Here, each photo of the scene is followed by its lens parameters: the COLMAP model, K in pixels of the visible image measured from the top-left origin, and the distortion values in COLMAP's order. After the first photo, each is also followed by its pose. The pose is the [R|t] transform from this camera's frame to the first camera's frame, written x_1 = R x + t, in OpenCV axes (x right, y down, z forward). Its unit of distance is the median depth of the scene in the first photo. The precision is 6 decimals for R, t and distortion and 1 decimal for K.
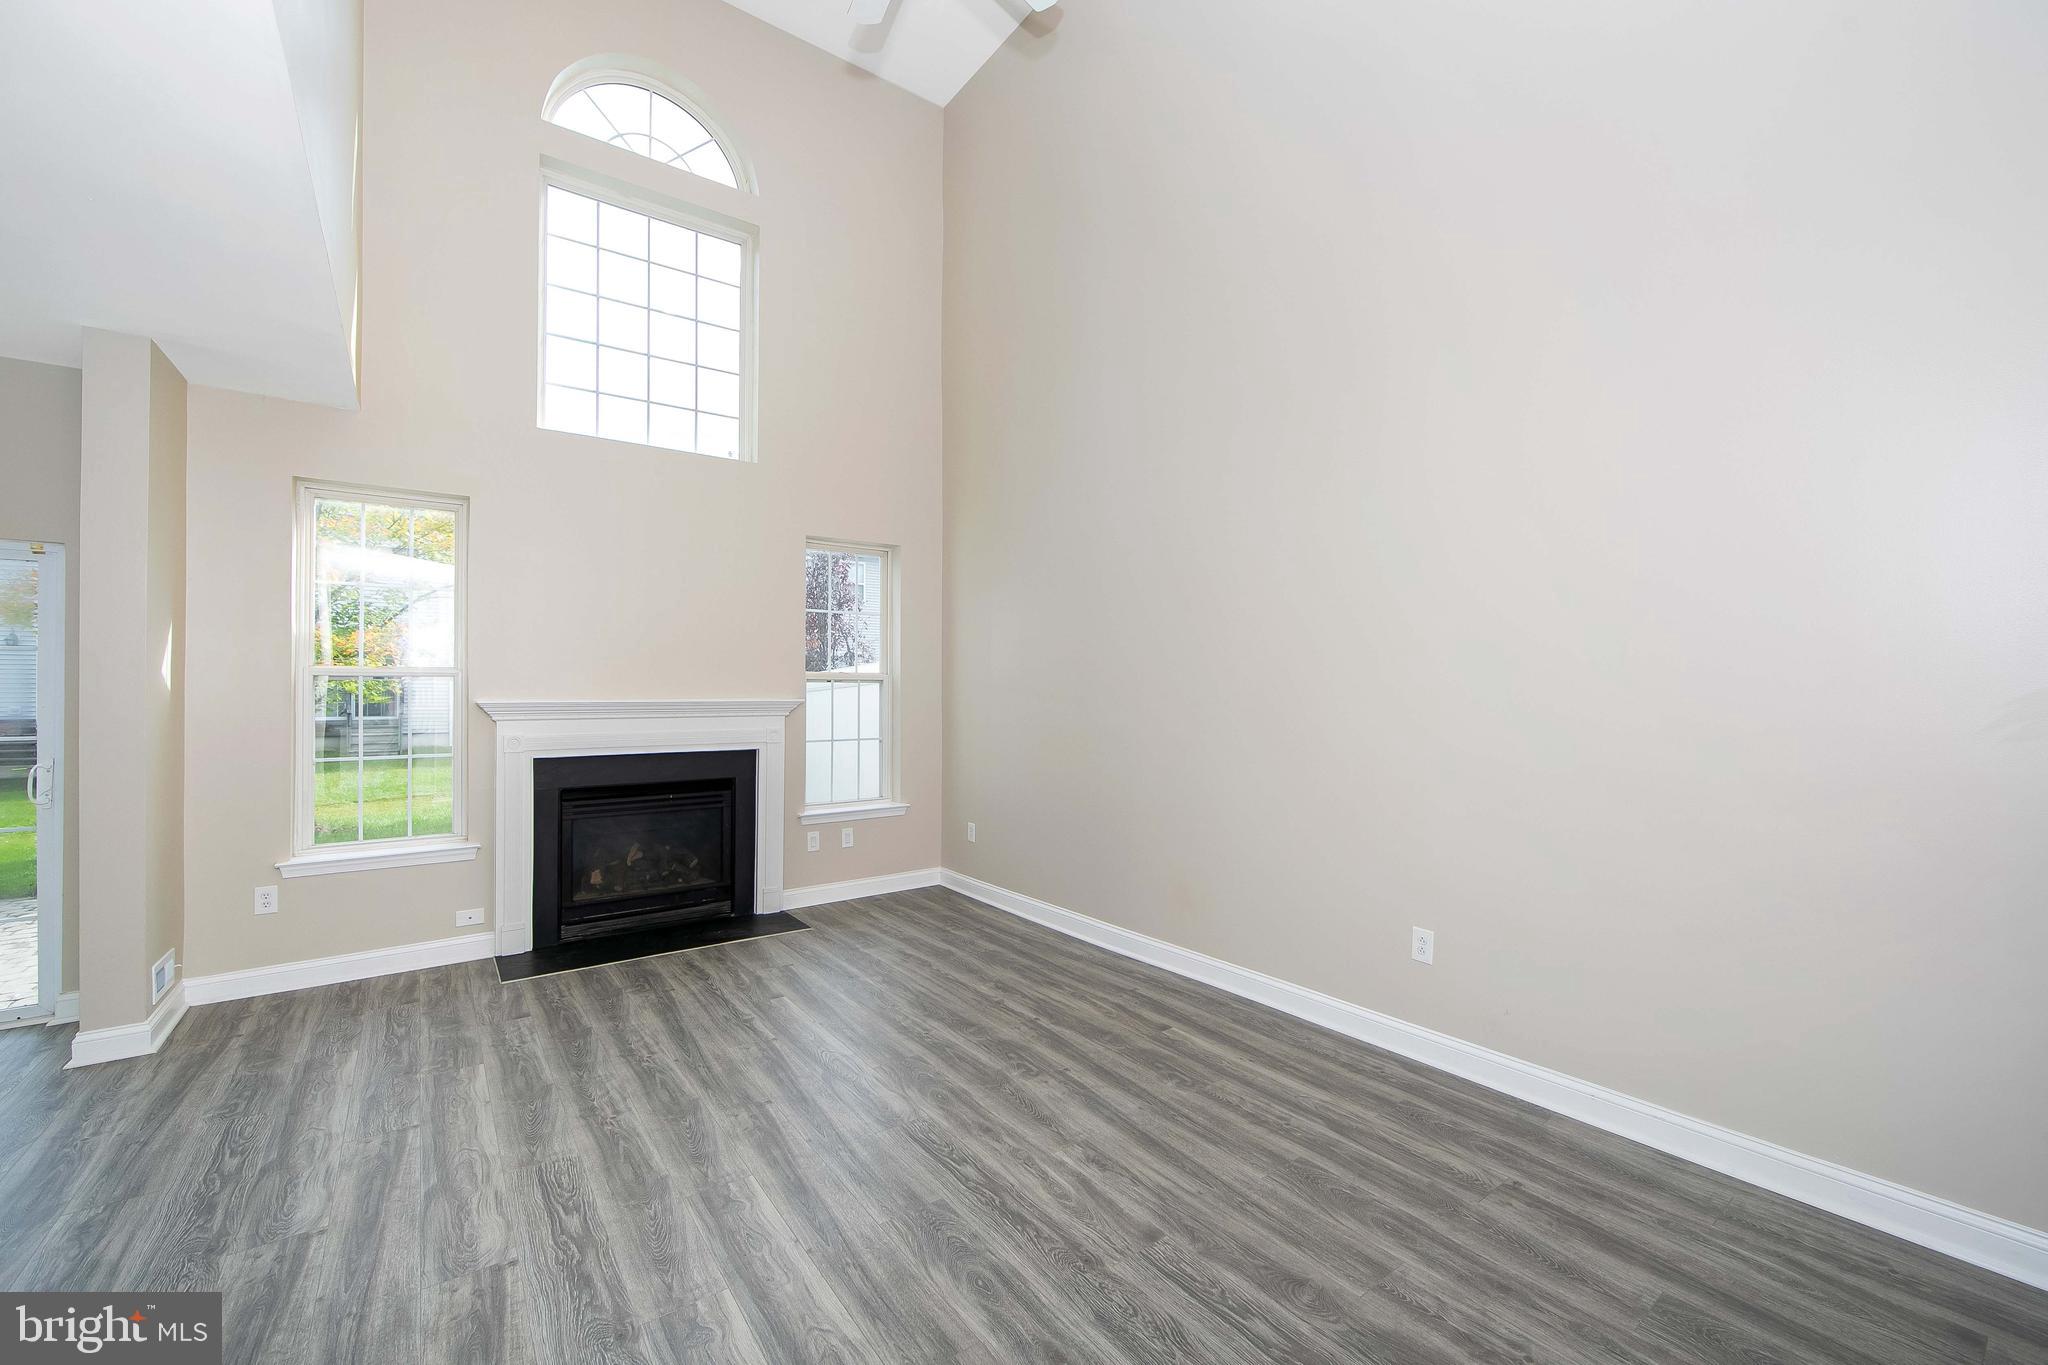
lens RADIAL K [[826.4, 0, 999.3], [0, 826.4, 674.8], [0, 0, 1]] dist [-0.010142, 0.000436]
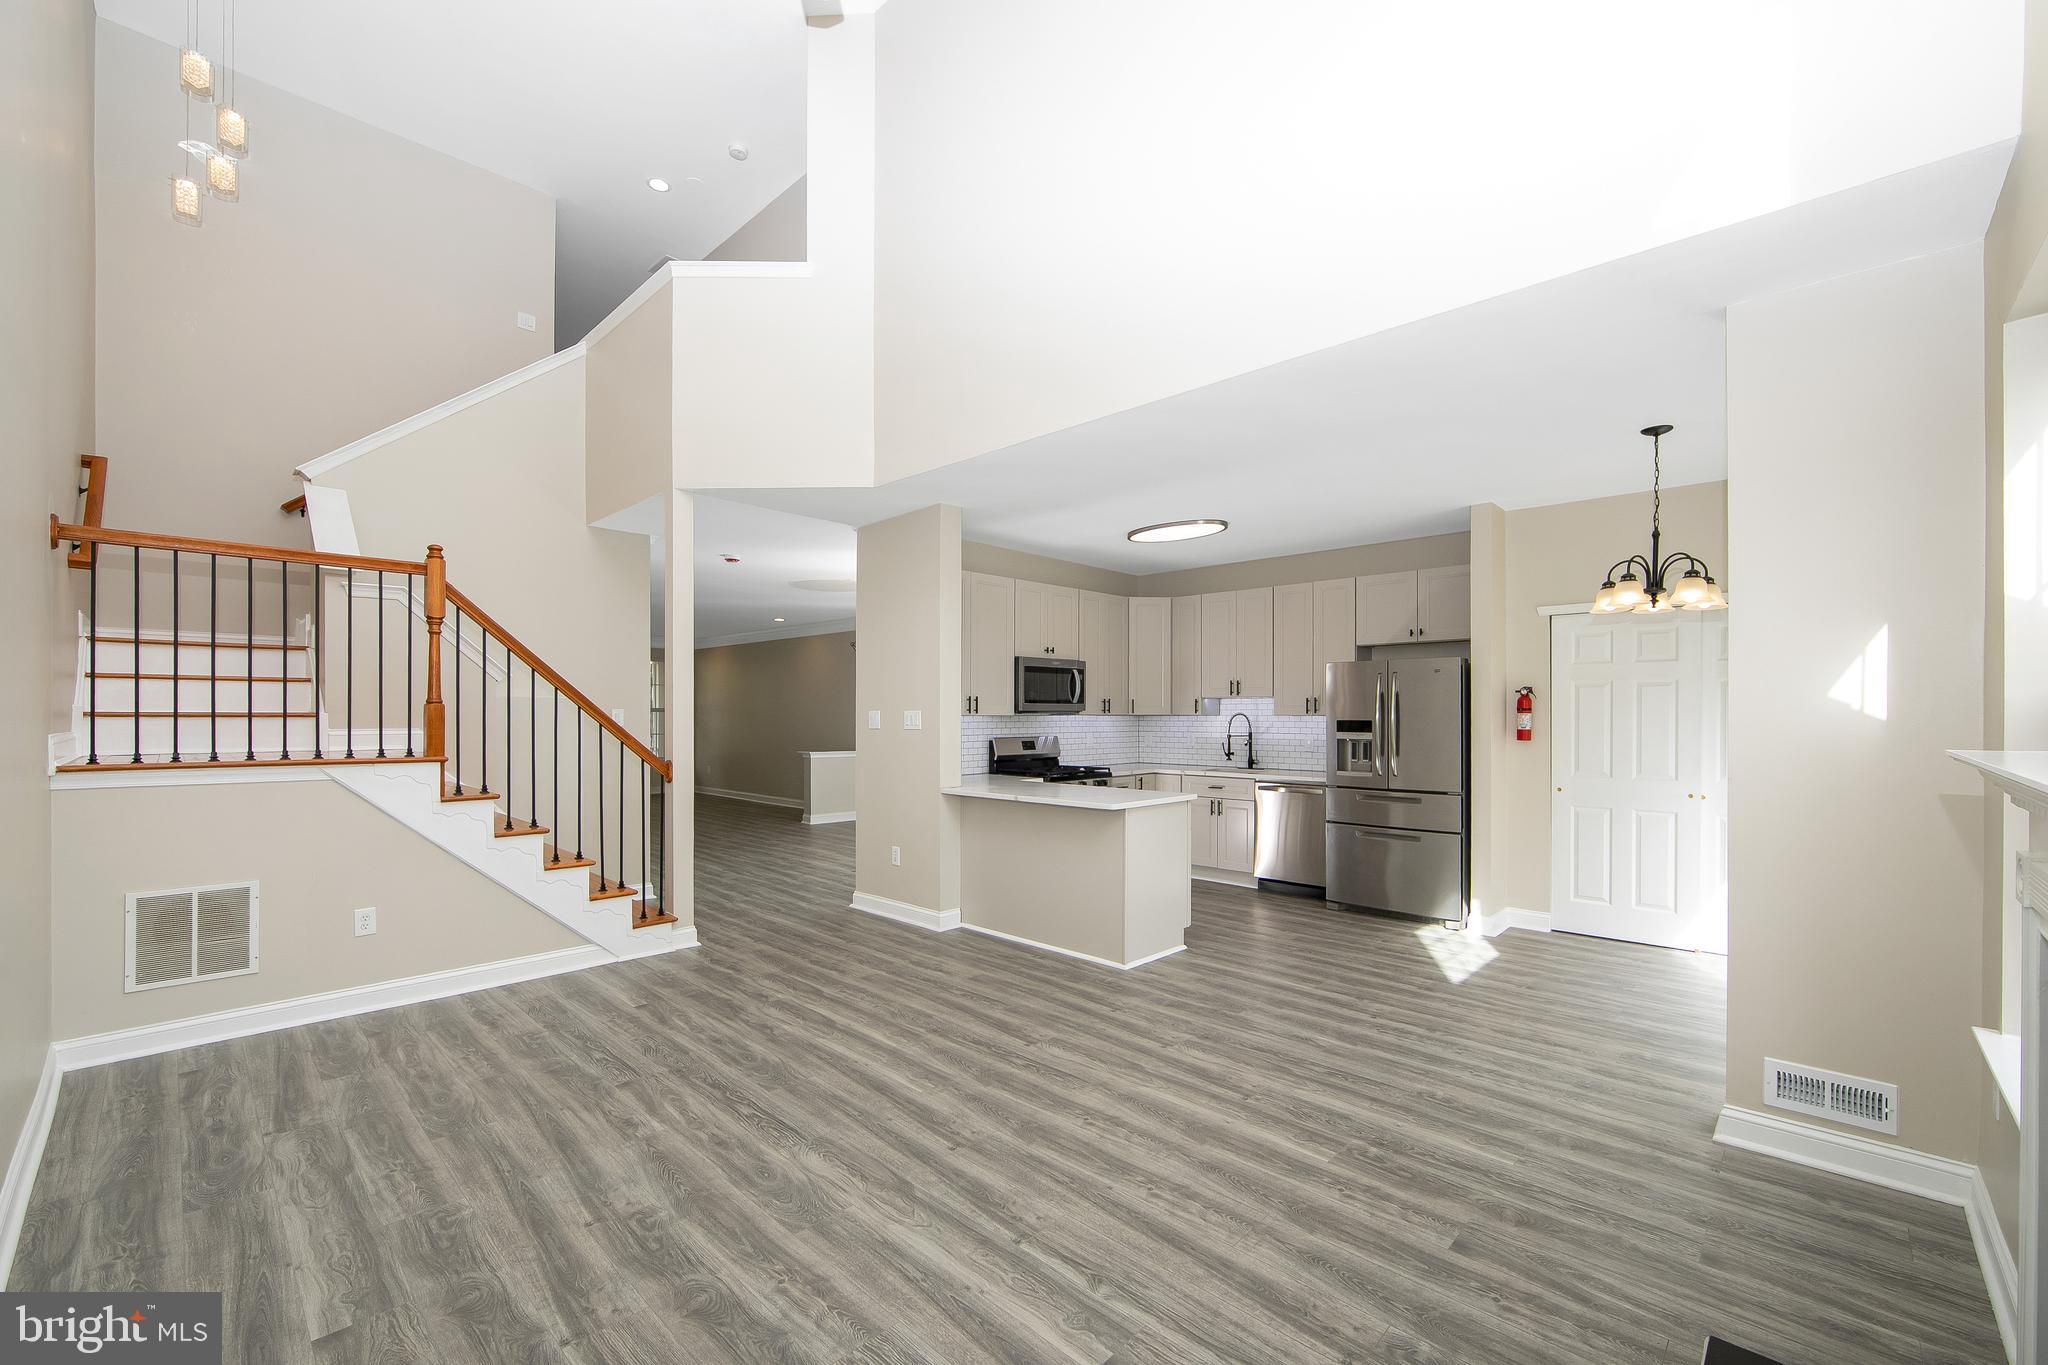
lens RADIAL K [[855.9, 0, 1028.8], [0, 855.9, 694.2], [0, 0, 1]] dist [-0.007899, 0.000289]
pose [[-0.981717, -0.003864, -0.190307, -0.156624], [0.004040, 0.999146, -0.041124, 0.028418], [0.190304, -0.041141, -0.980863, 1.788170]]
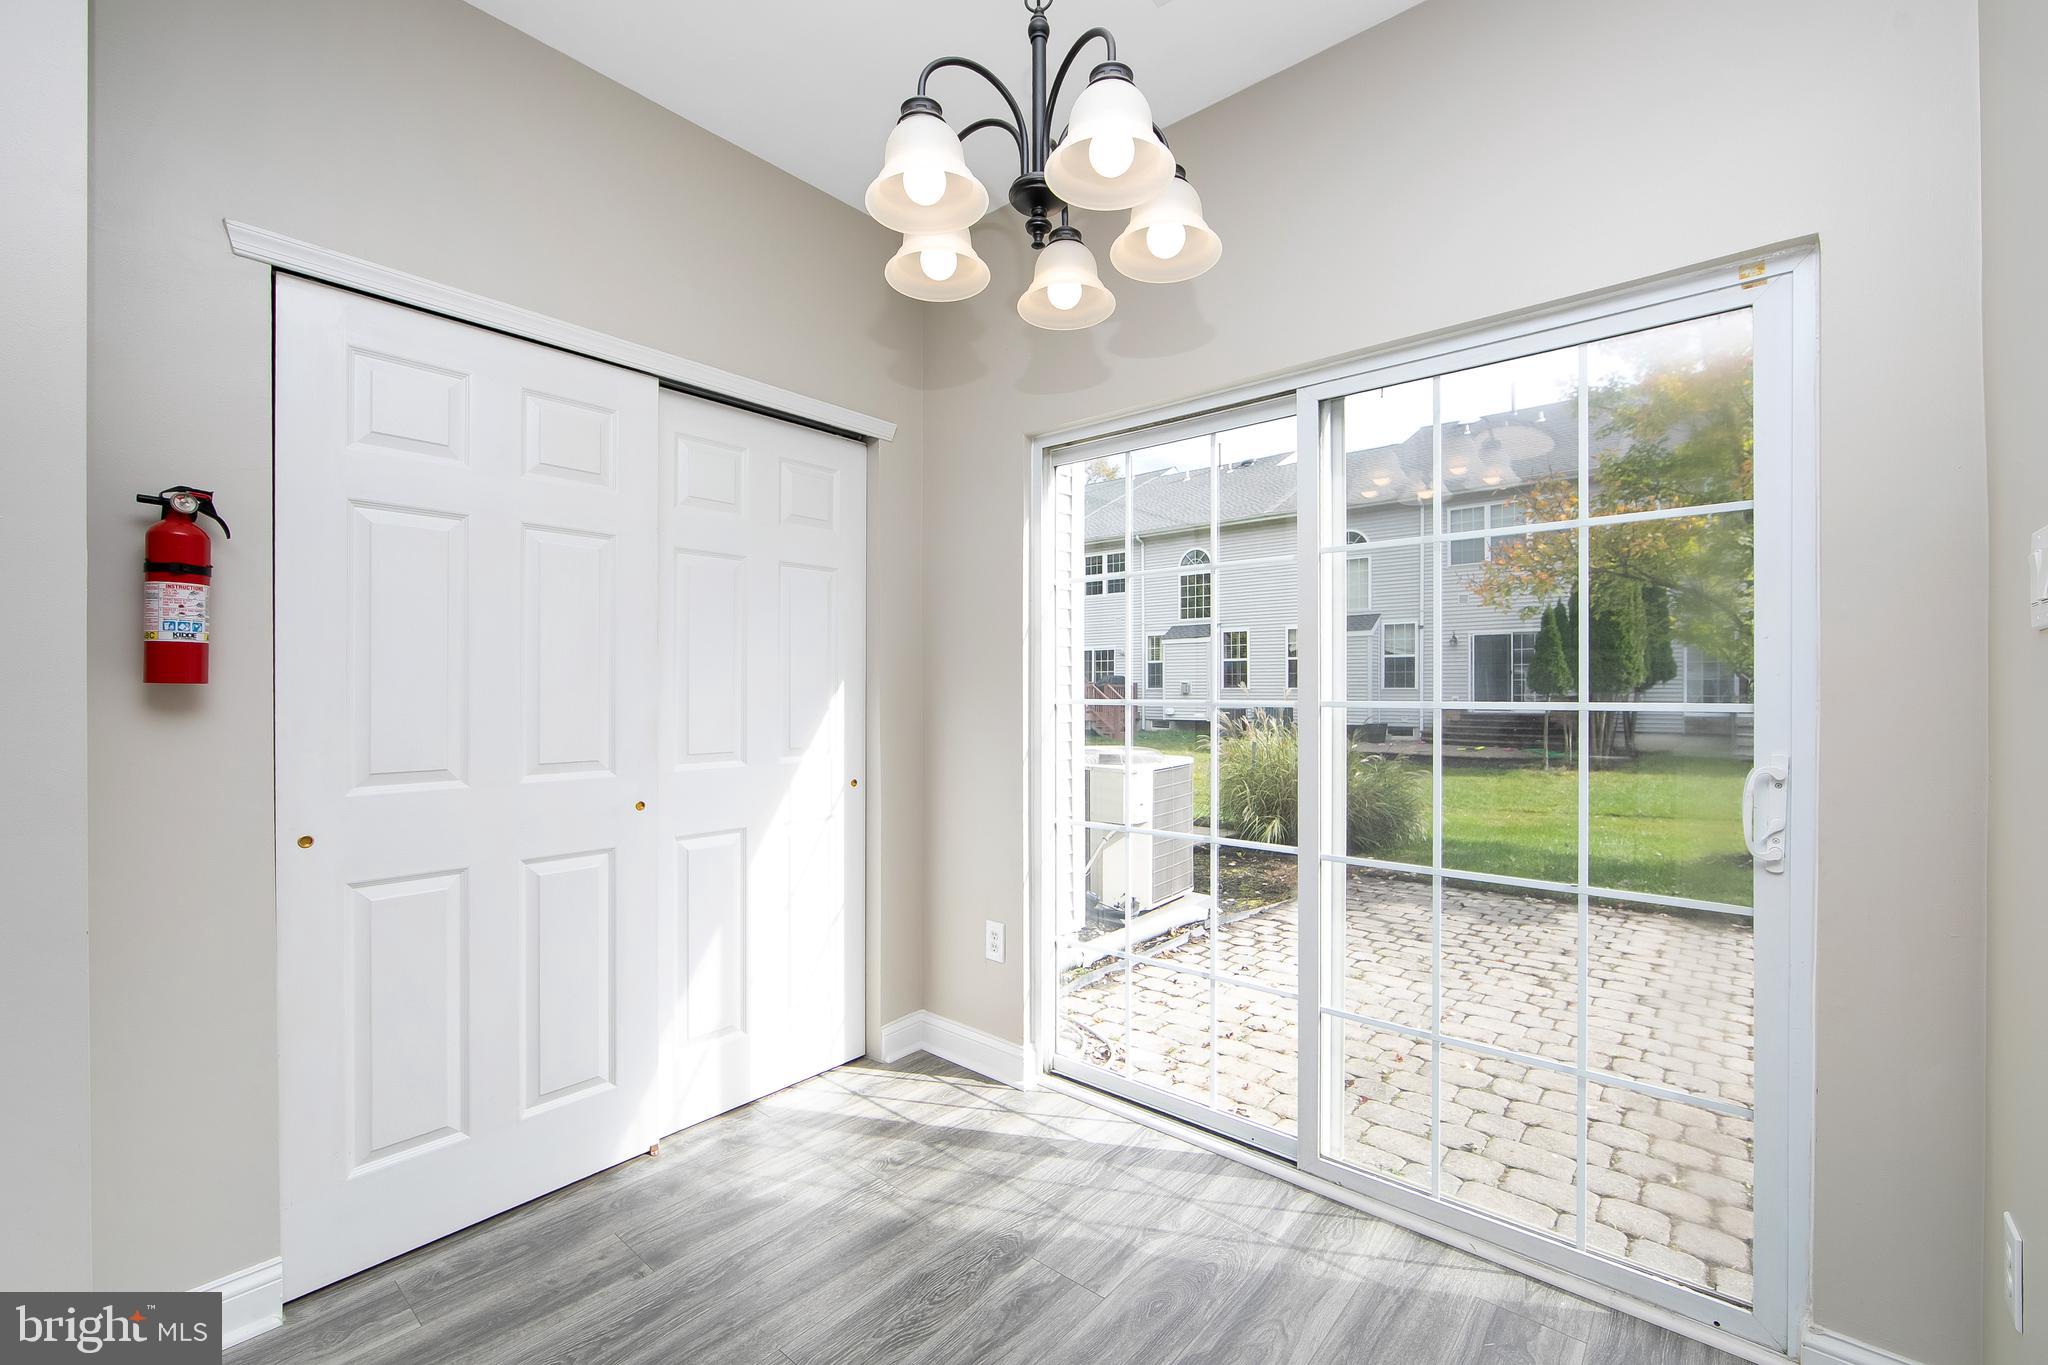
lens RADIAL K [[855.9, 0, 1028.8], [0, 855.9, 694.2], [0, 0, 1]] dist [-0.007899, 0.000289]
pose [[0.252538, 0.006506, -0.967565, -0.932203], [0.017906, 0.999775, 0.011397, 0.063902], [0.967421, -0.020204, 0.252365, 0.573308]]
